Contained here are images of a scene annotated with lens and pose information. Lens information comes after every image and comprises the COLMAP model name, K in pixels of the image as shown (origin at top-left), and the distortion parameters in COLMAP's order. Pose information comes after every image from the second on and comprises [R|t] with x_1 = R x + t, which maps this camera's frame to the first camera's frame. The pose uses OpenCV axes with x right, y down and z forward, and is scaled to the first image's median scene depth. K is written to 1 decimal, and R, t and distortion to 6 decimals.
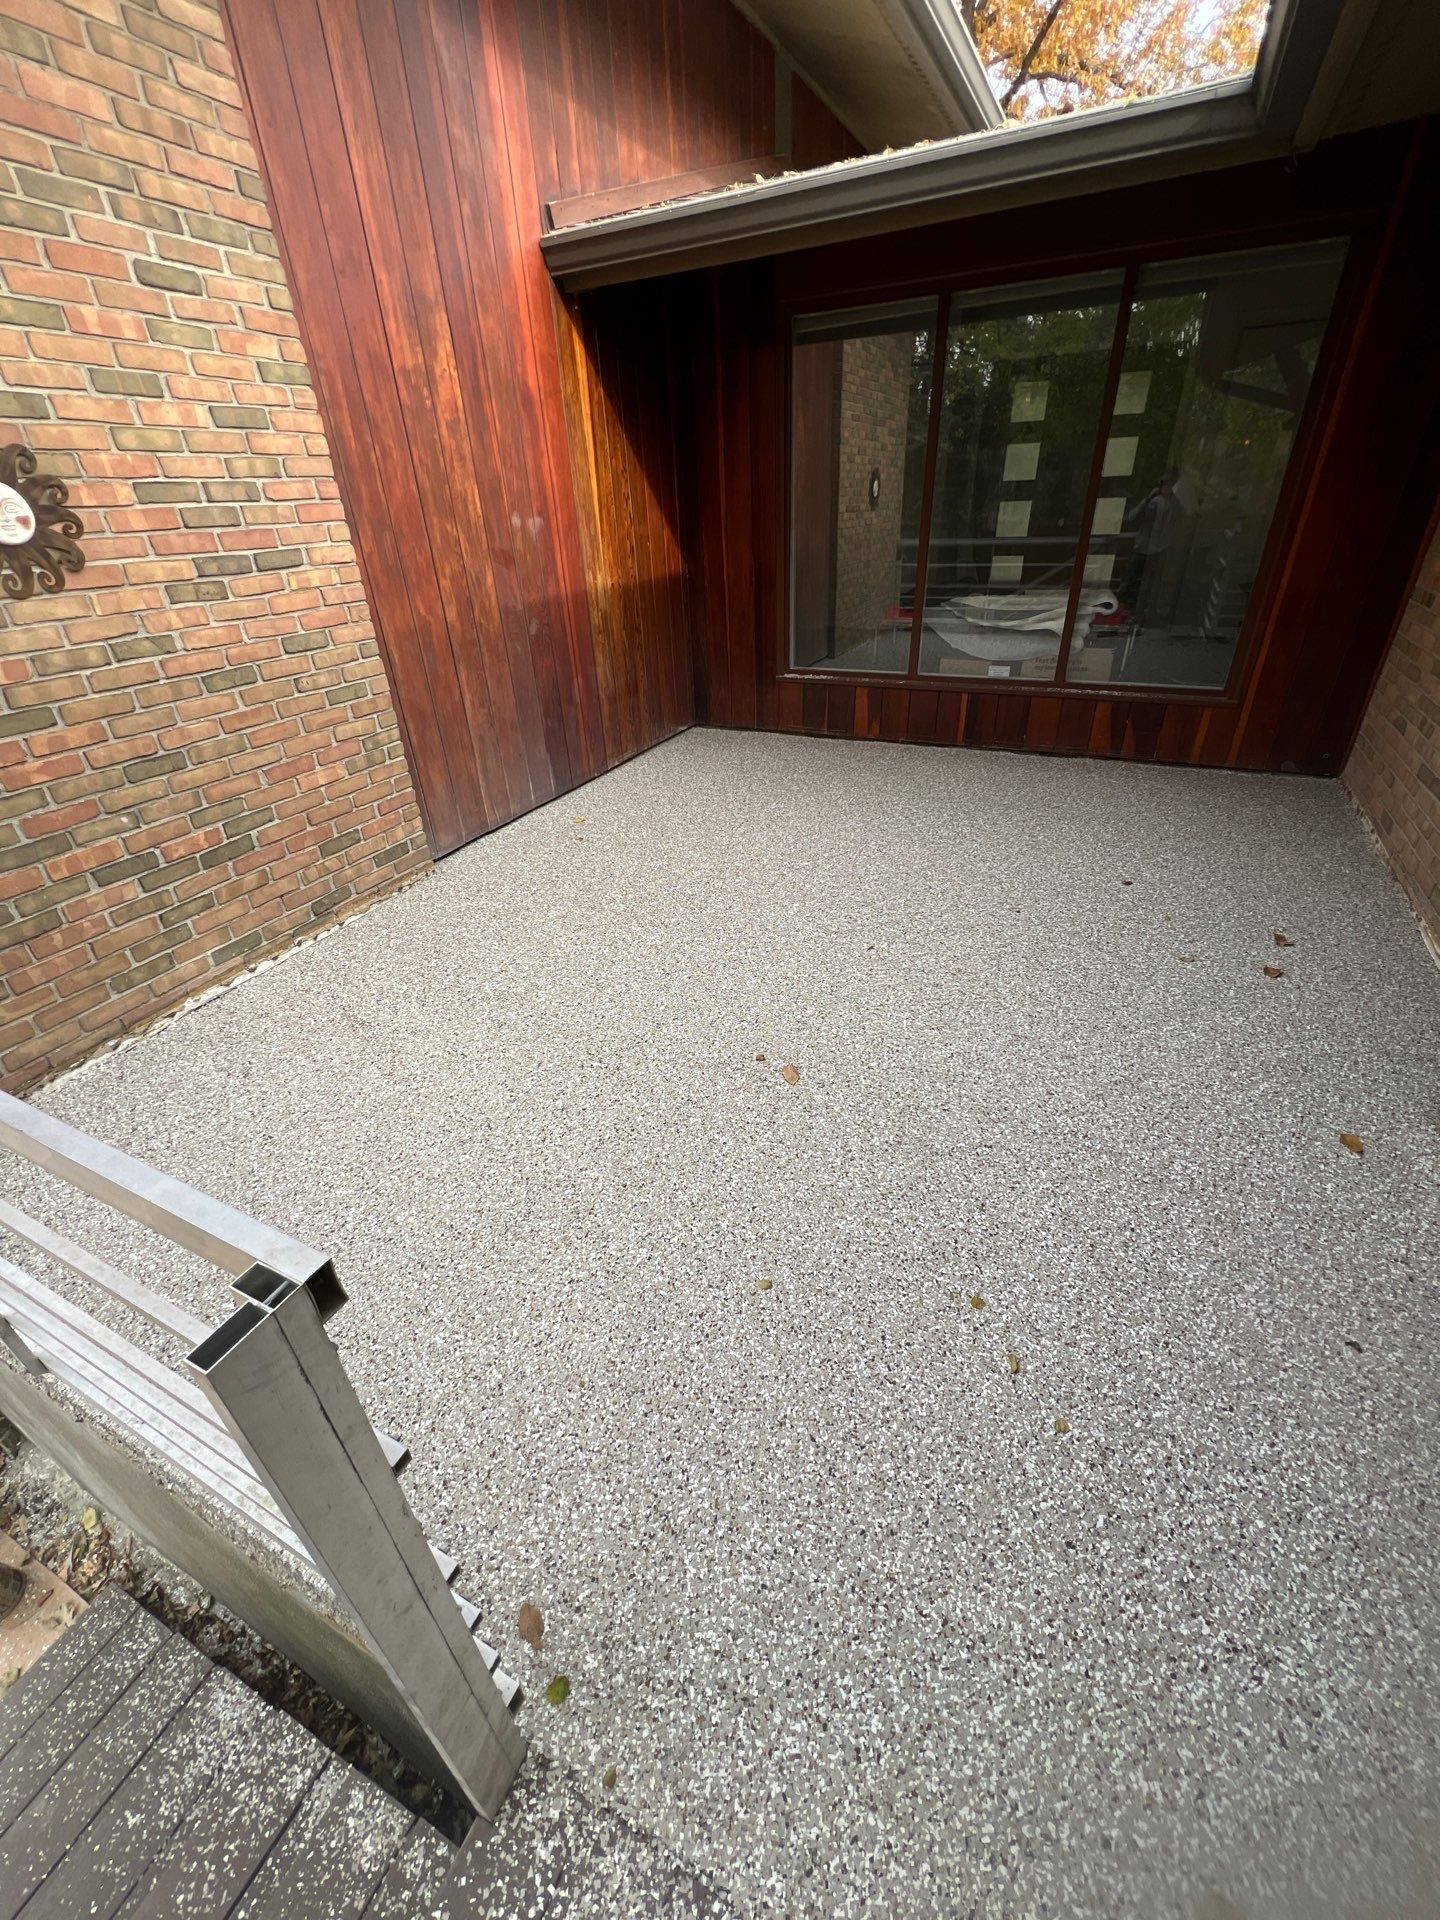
lens RADIAL K [[773.0, 0, 720.0], [0, 773.0, 960.0], [0, 0, 1]] dist [-0.002237, -0.000435]
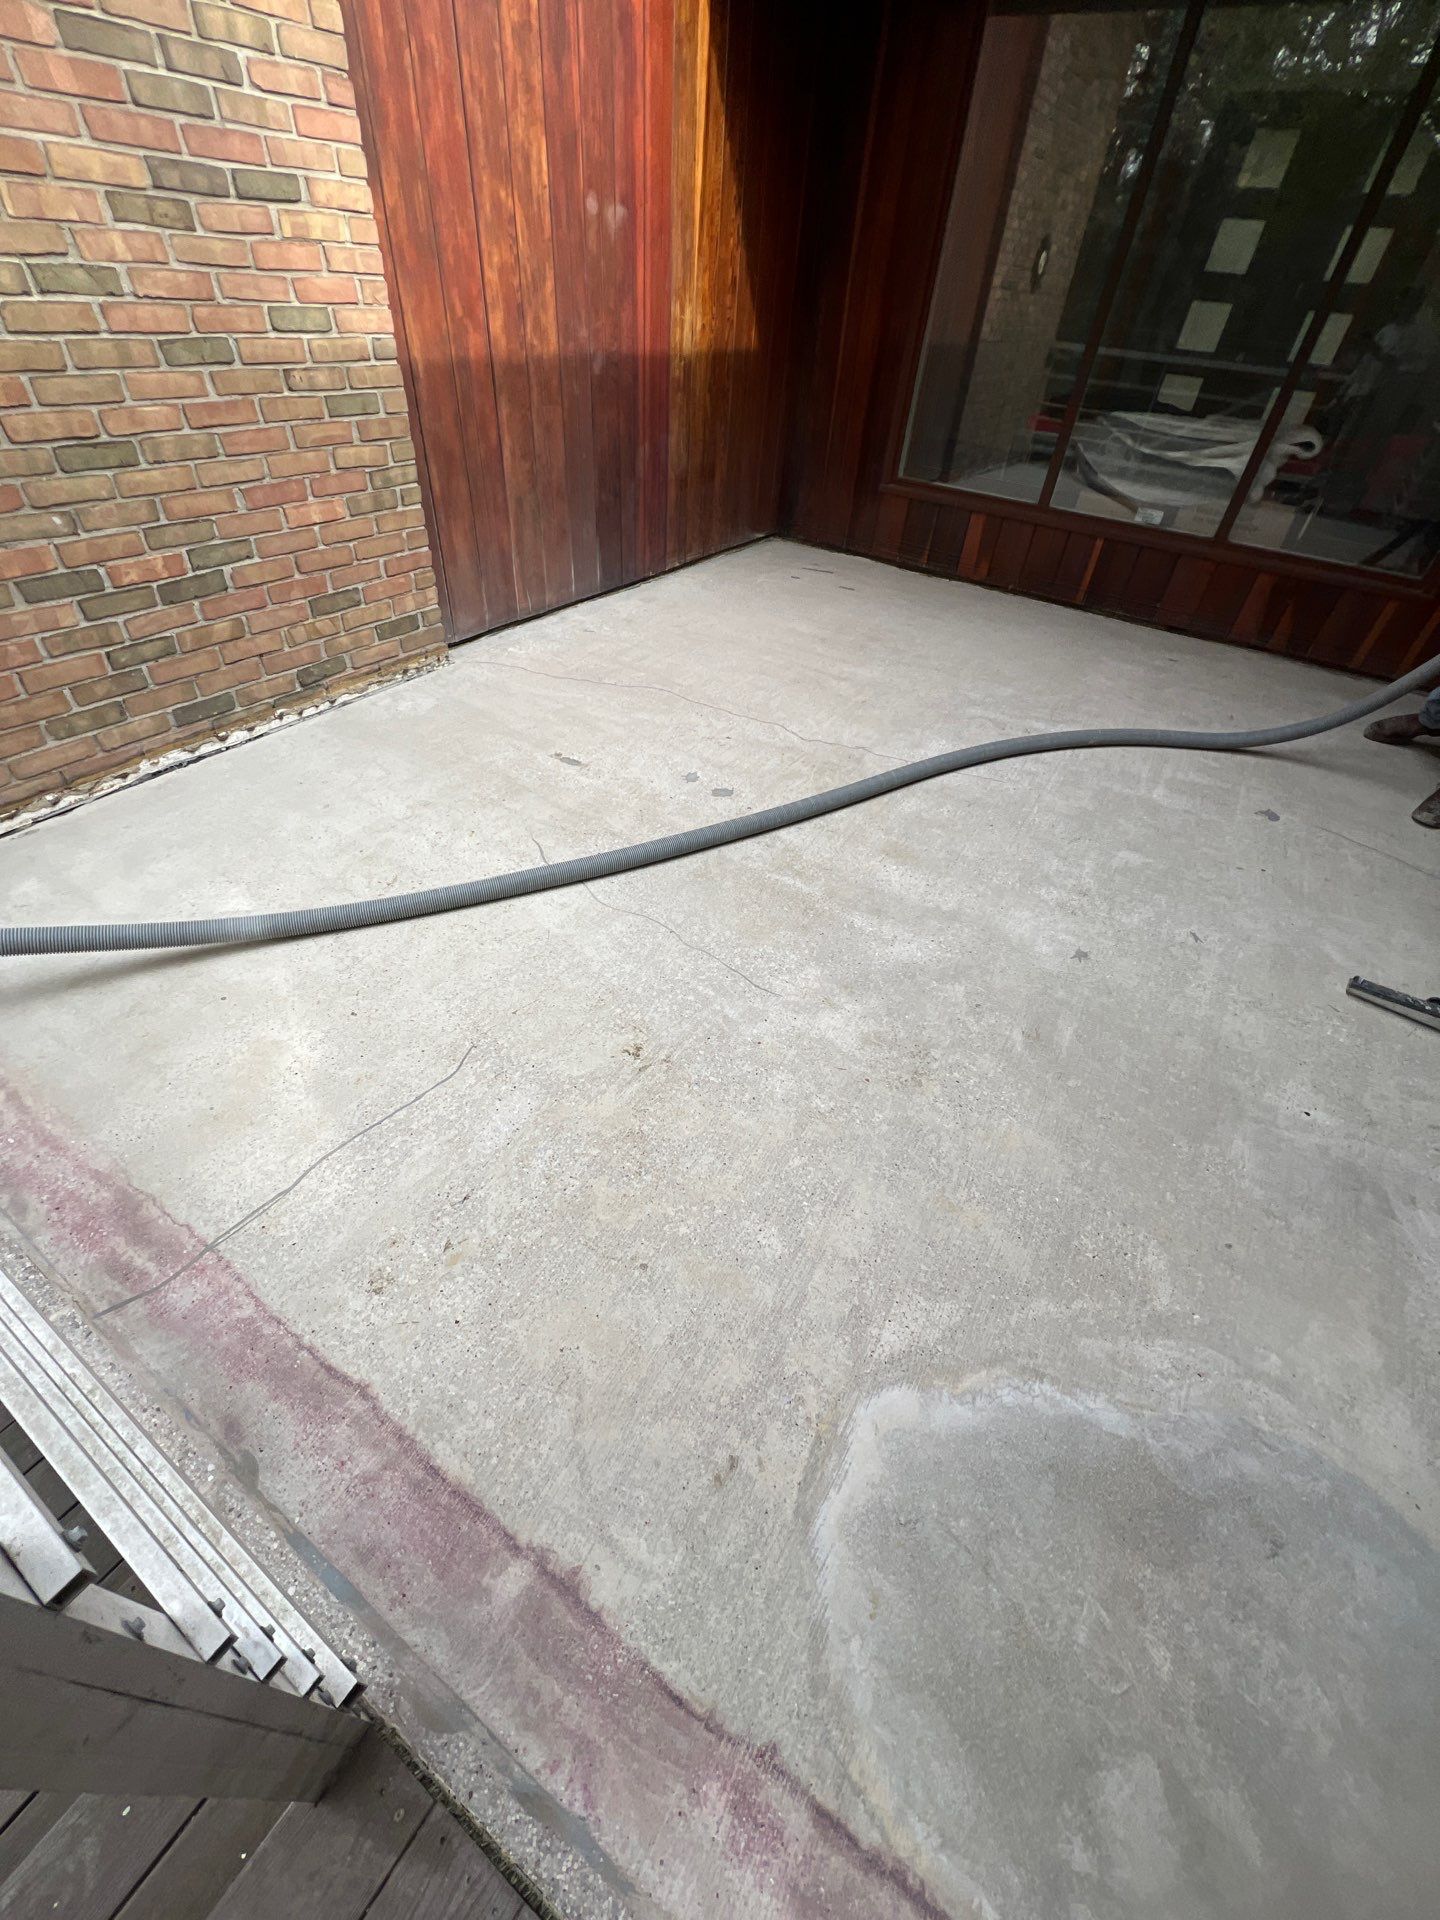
lens RADIAL K [[773.0, 0, 720.0], [0, 773.0, 960.0], [0, 0, 1]] dist [-0.002237, -0.000435]
pose [[0.986546, 0.162527, -0.017638, 0.001101], [-0.156288, 0.969284, 0.189900, 0.001860], [0.047960, -0.184588, 0.981645, 0.126822]]
